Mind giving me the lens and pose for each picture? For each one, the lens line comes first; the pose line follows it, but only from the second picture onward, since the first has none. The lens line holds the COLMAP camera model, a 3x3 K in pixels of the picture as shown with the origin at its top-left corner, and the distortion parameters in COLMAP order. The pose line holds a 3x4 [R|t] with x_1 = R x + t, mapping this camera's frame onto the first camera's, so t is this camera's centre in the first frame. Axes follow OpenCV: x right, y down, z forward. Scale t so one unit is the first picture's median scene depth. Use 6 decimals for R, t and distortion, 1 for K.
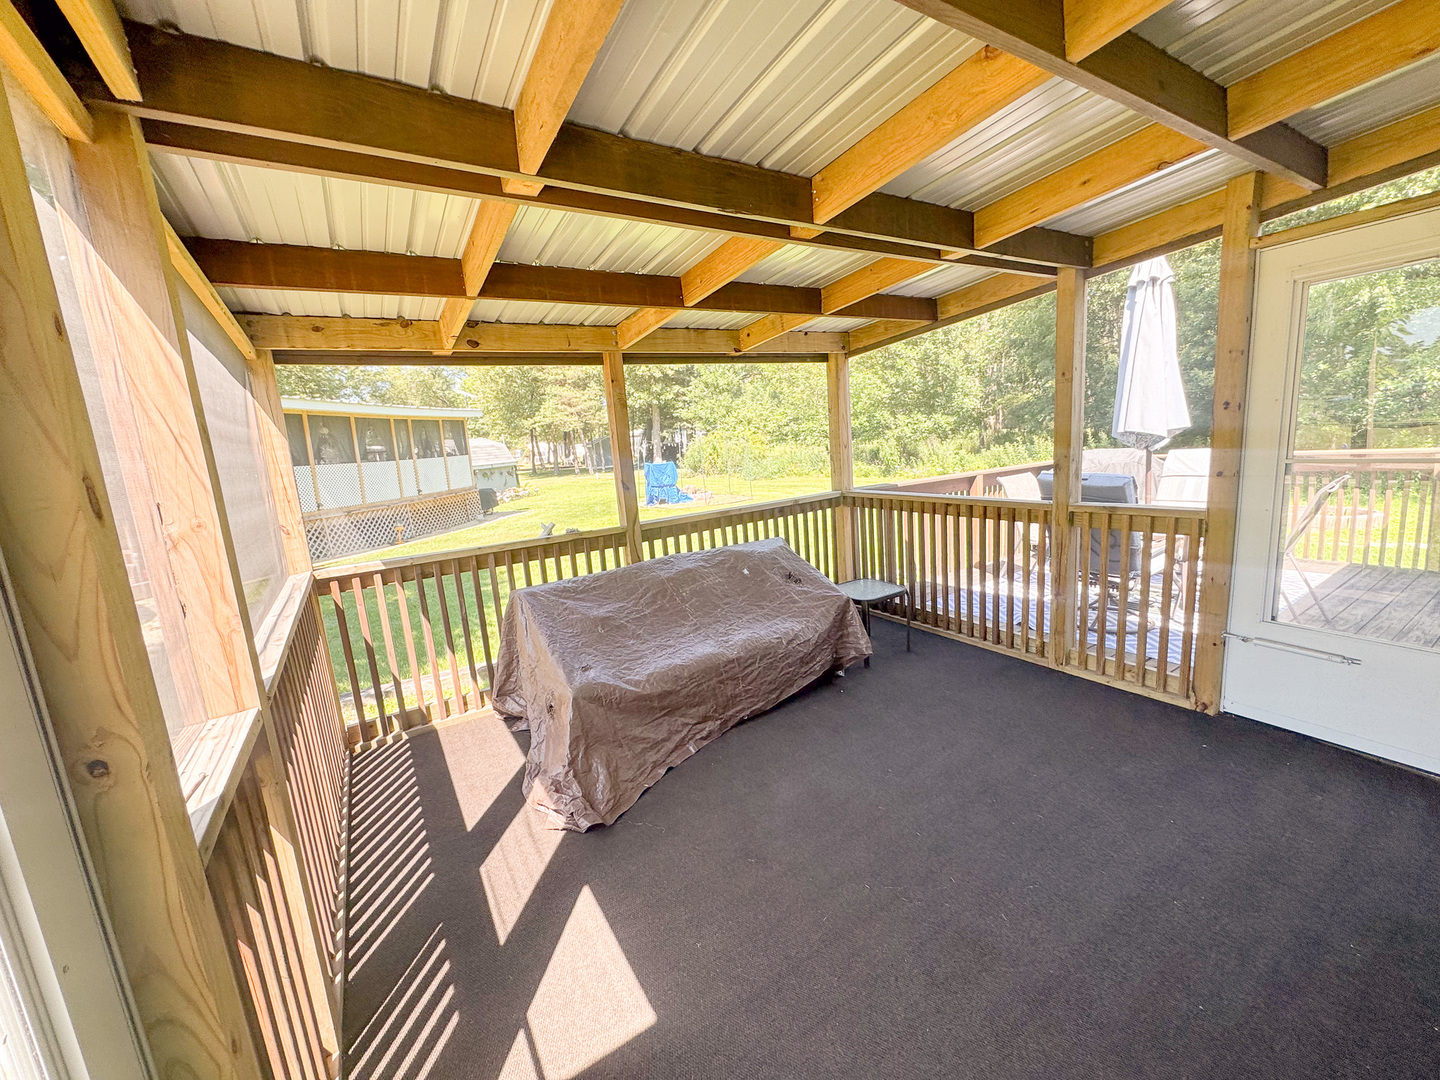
lens RADIAL K [[580.9, 0, 717.7], [0, 580.9, 547.5], [0, 0, 1]] dist [0.000114, -0.000049]
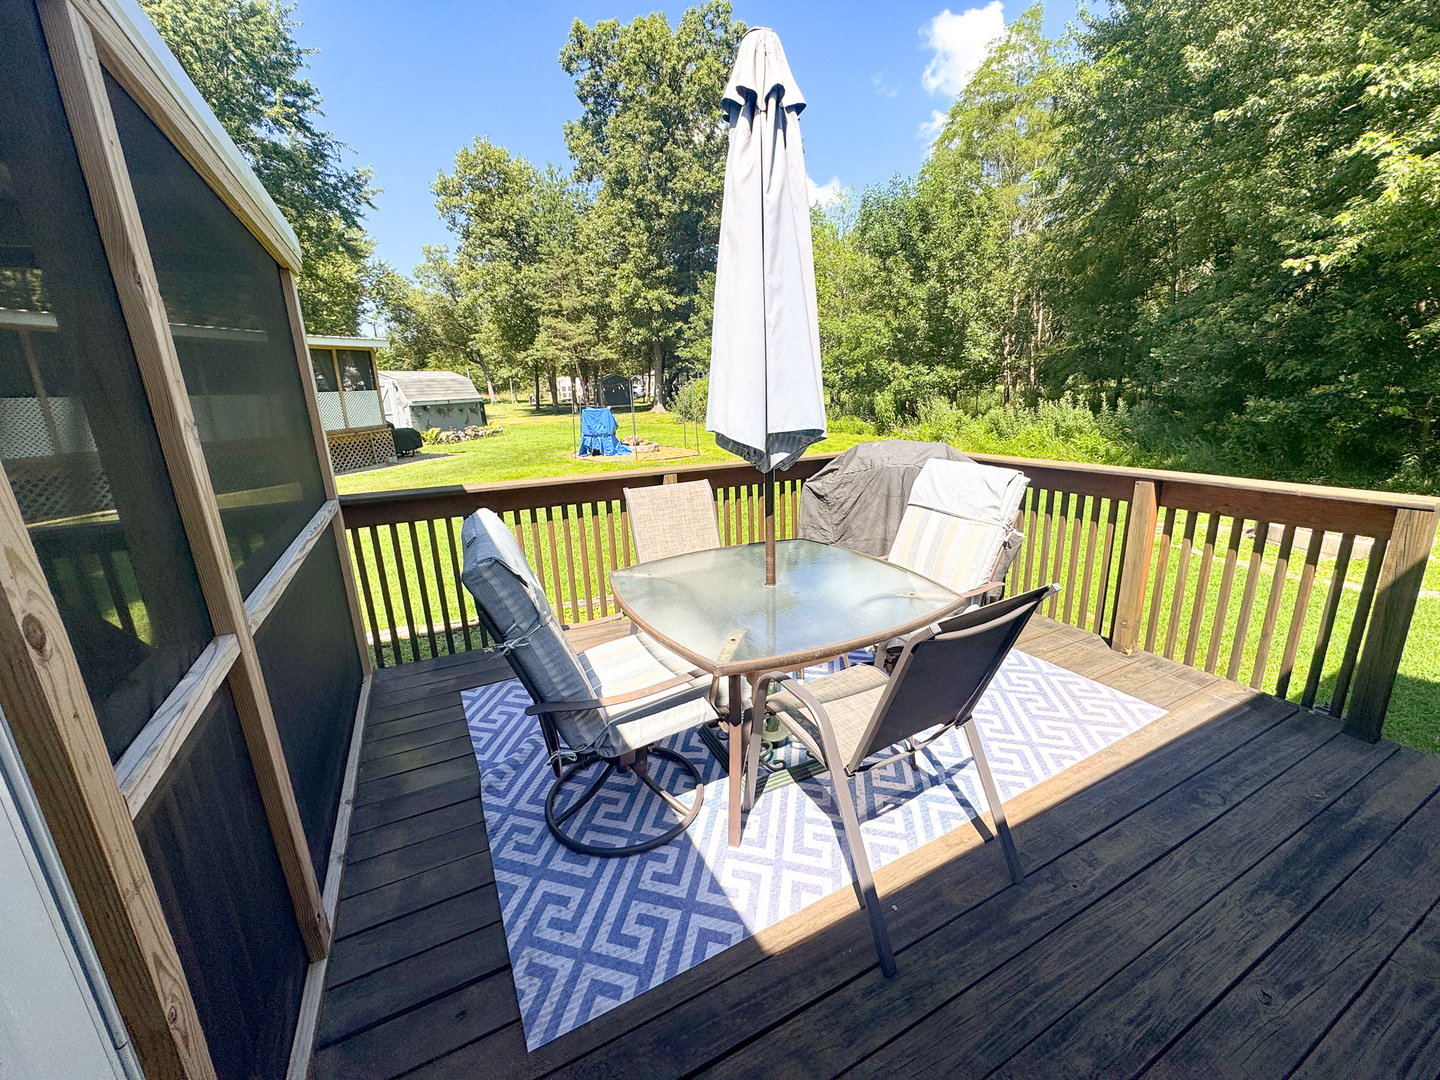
lens RADIAL K [[580.9, 0, 720.3], [0, 580.9, 536.8], [0, 0, 1]] dist [0.000114, -0.000049]
pose [[0.993608, 0.070402, -0.088244, 0.140493], [-0.063179, 0.994617, 0.082132, -0.027649], [0.093551, -0.076032, 0.992707, 0.095490]]
